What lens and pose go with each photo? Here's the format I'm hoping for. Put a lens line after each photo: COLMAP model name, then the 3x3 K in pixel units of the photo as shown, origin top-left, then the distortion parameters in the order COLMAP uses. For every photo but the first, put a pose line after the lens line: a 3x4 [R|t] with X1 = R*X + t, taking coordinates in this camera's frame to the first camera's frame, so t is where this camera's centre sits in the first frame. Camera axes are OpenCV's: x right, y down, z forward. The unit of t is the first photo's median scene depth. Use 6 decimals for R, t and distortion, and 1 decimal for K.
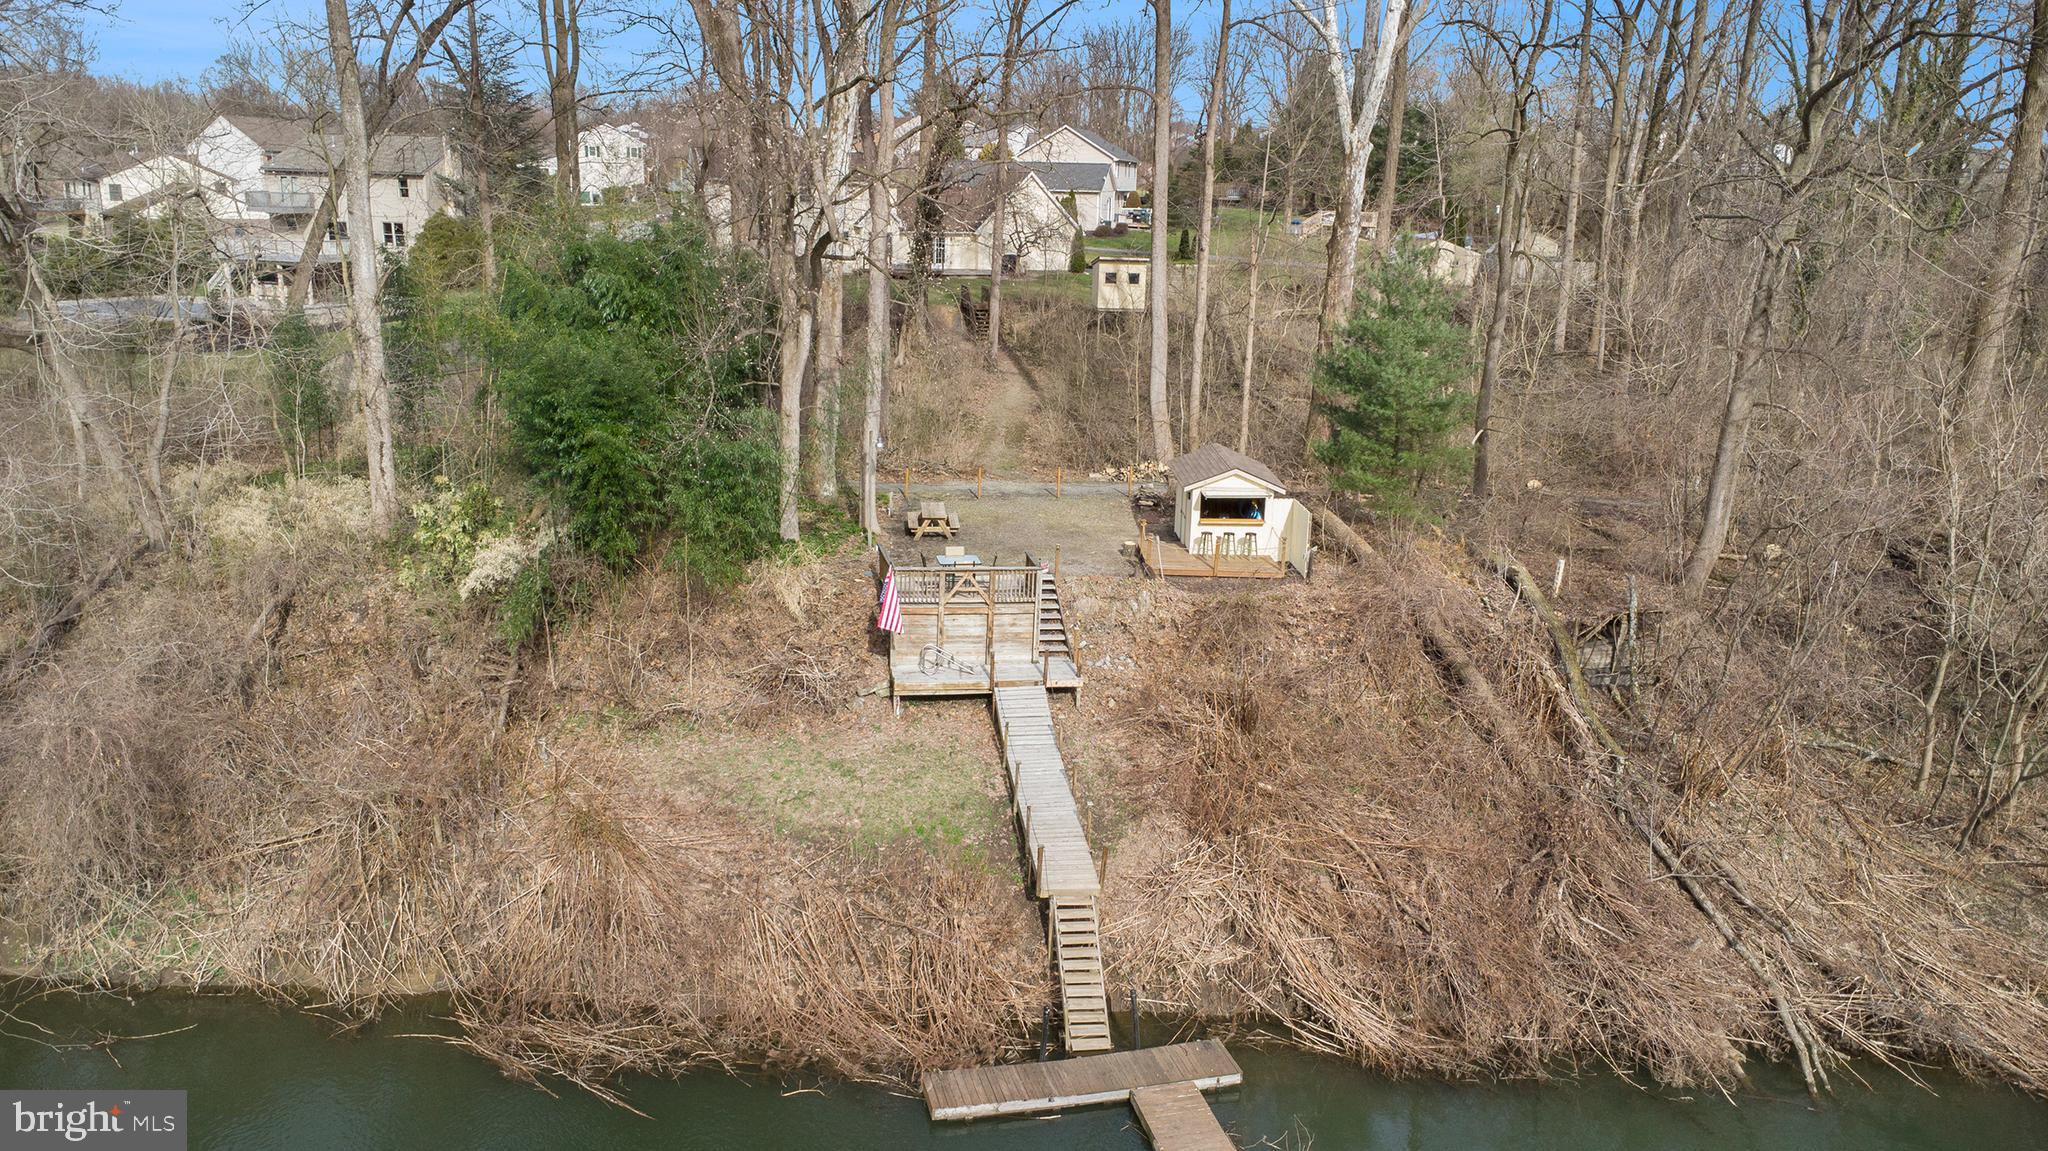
lens RADIAL K [[1469.6, 0, 1015.2], [0, 1469.6, 580.0], [0, 0, 1]] dist [0.020163, -0.021093]
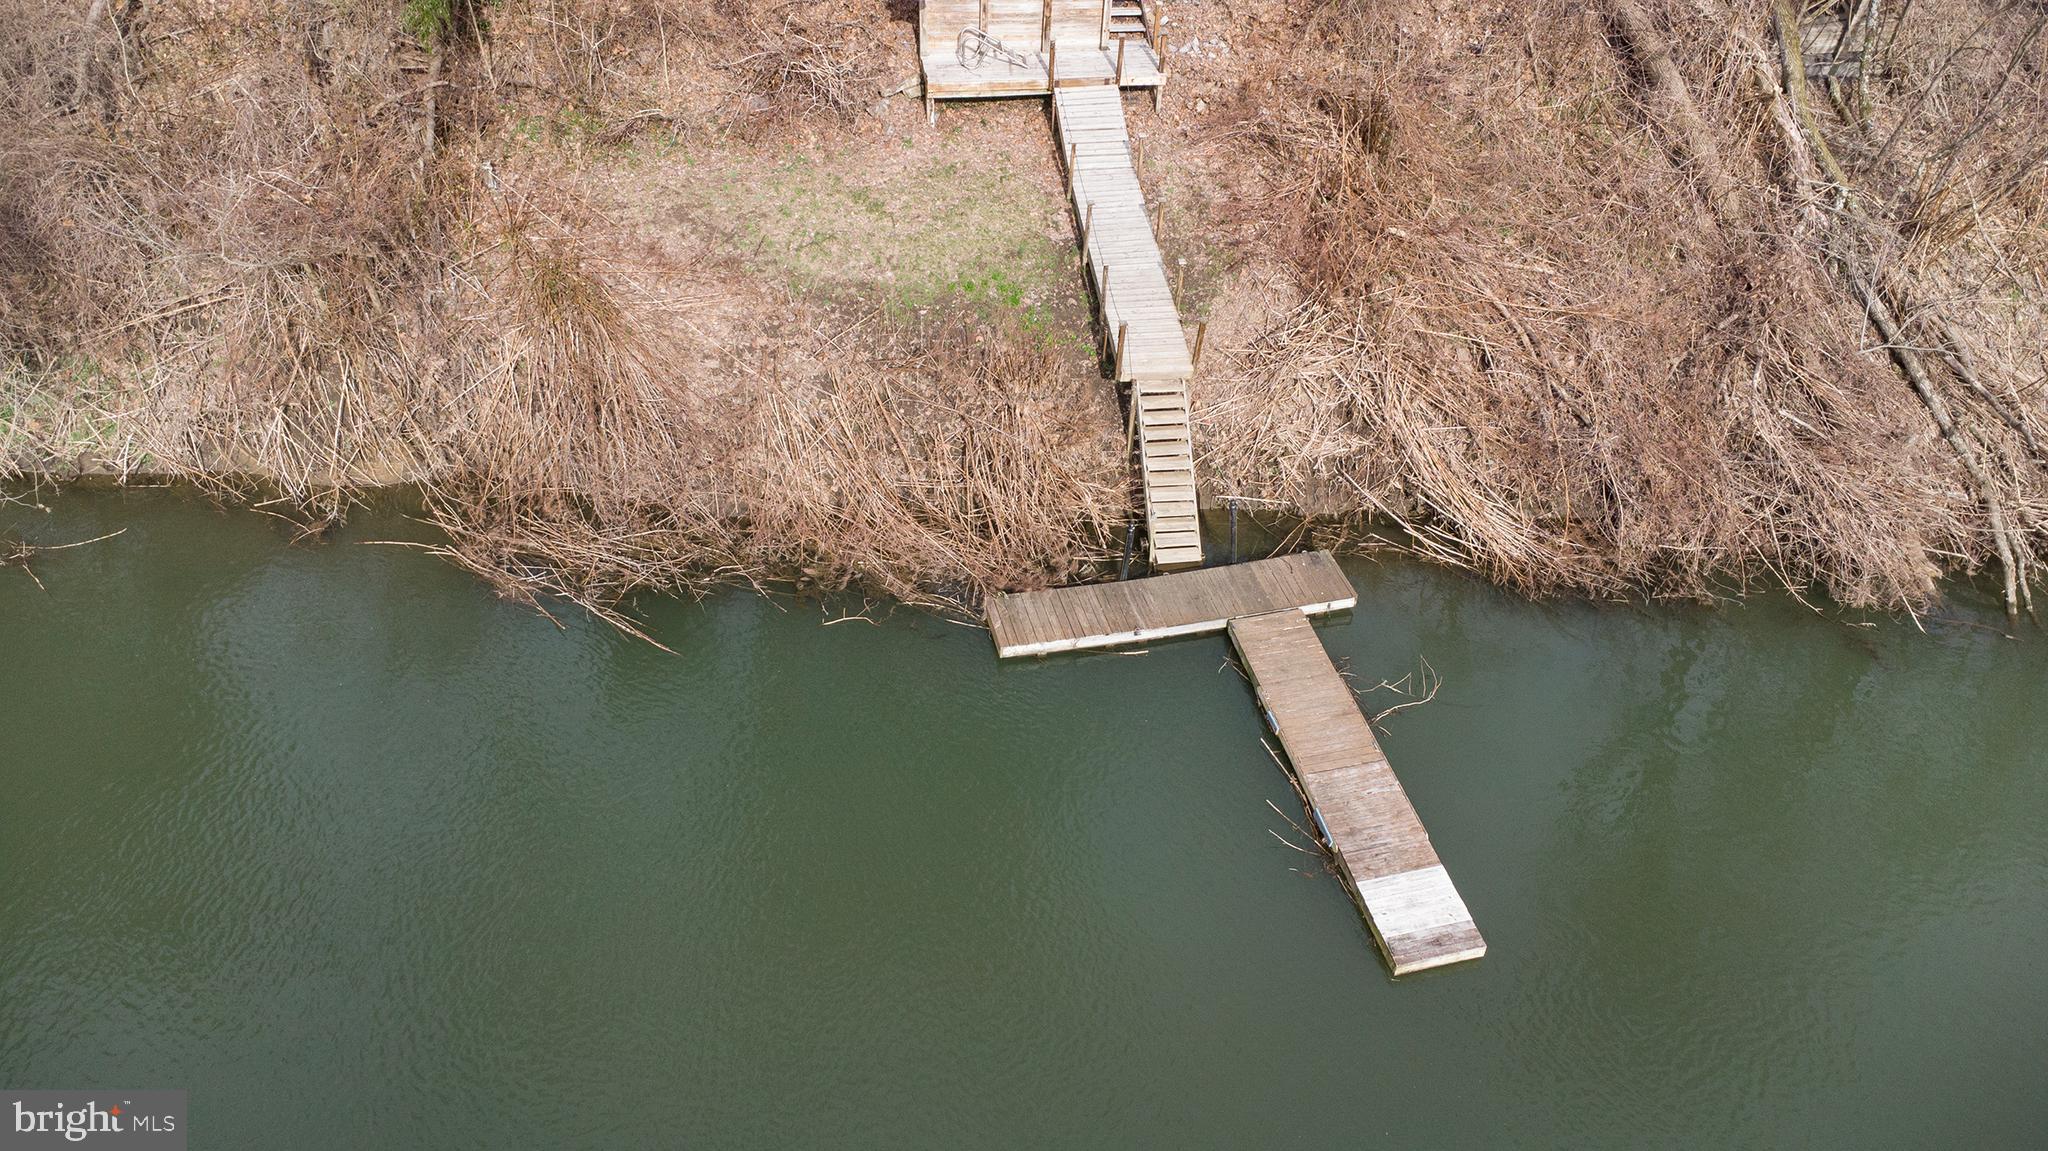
lens RADIAL K [[1469.6, 0, 1032.1], [0, 1469.6, 566.2], [0, 0, 1]] dist [0.020163, -0.021093]
pose [[0.999989, -0.001723, 0.004409, -0.035202], [-0.000422, 0.895243, 0.445579, -0.057219], [-0.004715, -0.445576, 0.895232, 0.213521]]
